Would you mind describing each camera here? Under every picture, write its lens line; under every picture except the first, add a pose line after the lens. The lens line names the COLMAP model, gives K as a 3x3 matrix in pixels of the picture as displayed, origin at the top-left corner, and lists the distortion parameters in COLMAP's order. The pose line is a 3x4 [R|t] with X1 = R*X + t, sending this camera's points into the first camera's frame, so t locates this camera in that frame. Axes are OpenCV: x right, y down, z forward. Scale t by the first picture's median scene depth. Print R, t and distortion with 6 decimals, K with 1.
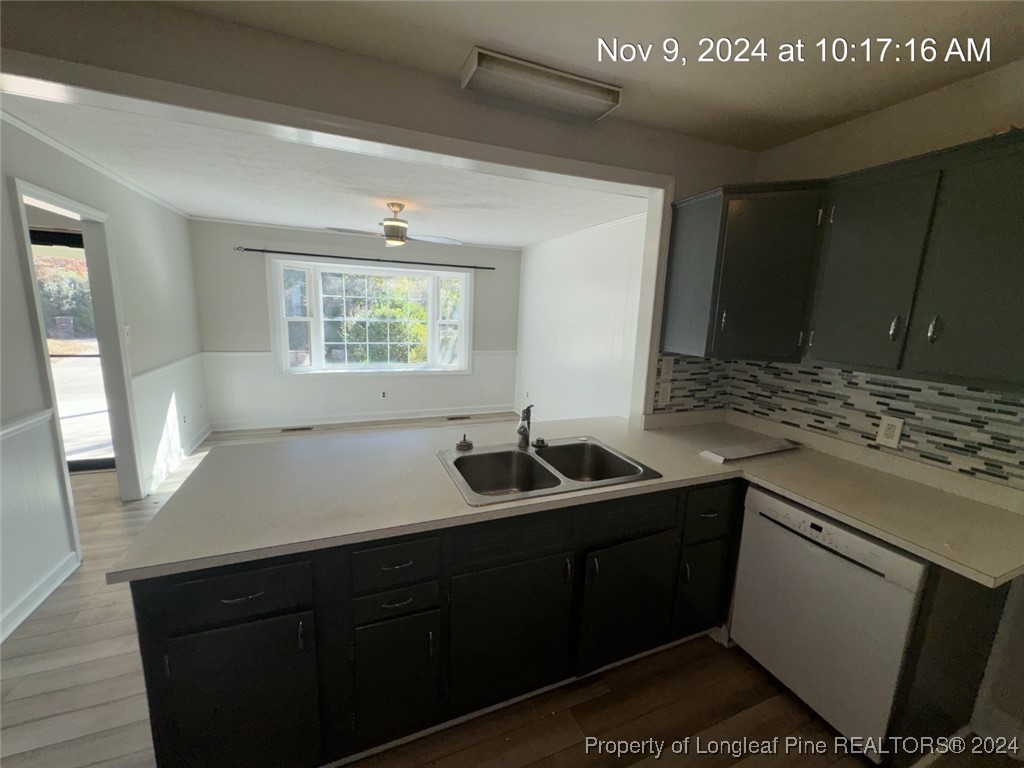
lens RADIAL K [[407.7, 0, 509.8], [0, 407.7, 382.8], [0, 0, 1]] dist [-0.001108, -0.000235]
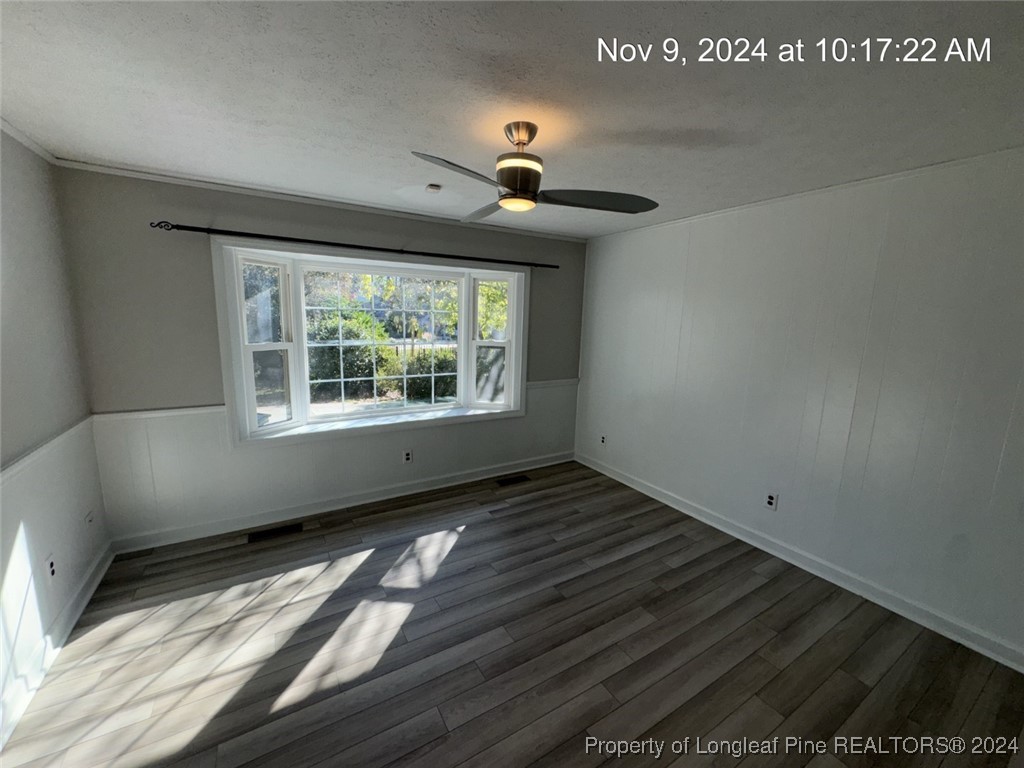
lens RADIAL K [[407.7, 0, 509.8], [0, 407.7, 382.8], [0, 0, 1]] dist [-0.001108, -0.000235]
pose [[0.986965, -0.042652, 0.155183, -0.252433], [0.046435, 0.998704, -0.020834, -0.070670], [-0.154093, 0.027768, 0.987666, 0.332956]]
